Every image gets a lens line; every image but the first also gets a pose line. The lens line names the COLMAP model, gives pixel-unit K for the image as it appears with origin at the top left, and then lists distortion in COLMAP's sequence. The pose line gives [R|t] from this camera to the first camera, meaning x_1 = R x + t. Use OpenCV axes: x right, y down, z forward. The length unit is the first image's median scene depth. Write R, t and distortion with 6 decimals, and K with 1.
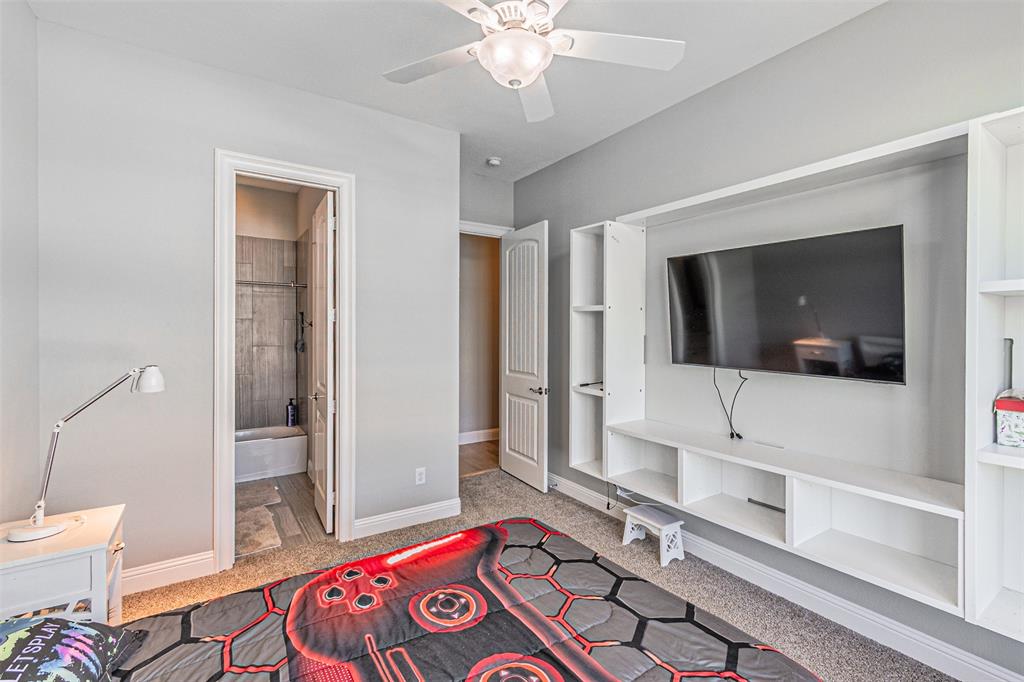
lens RADIAL K [[444.3, 0, 511.9], [0, 444.3, 339.3], [0, 0, 1]] dist [0.003638, 0.000654]
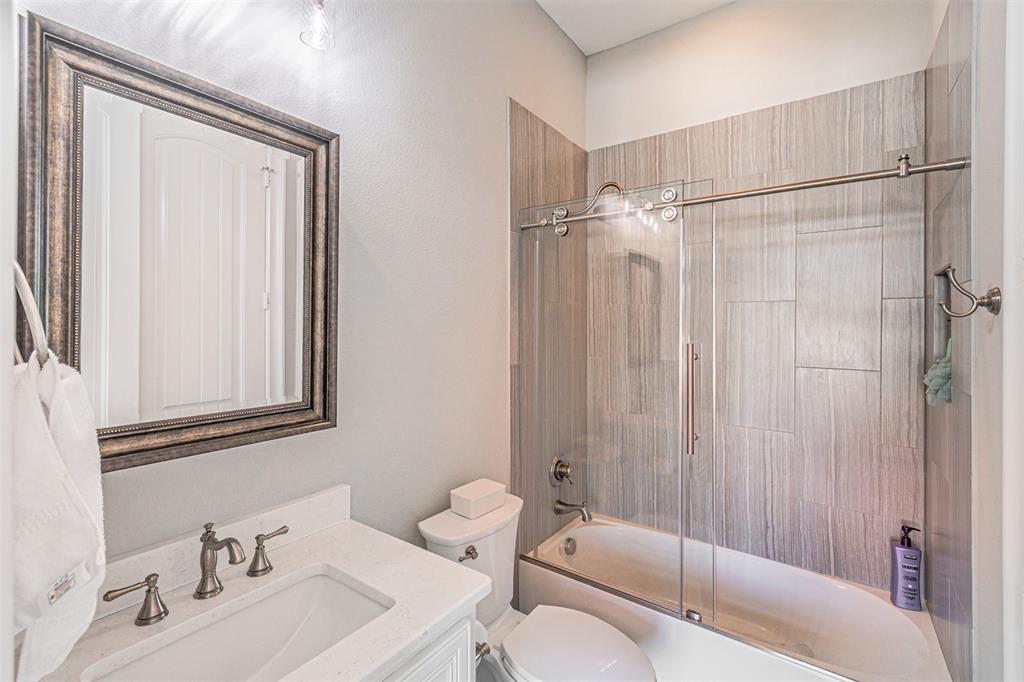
lens RADIAL K [[456.3, 0, 509.6], [0, 456.3, 330.5], [0, 0, 1]] dist [-0.000649, 0.000326]
pose [[0.367604, -0.003421, -0.929976, -0.281314], [-0.009637, 0.999926, -0.007488, -0.012170], [0.929932, 0.011715, 0.367544, 0.585521]]
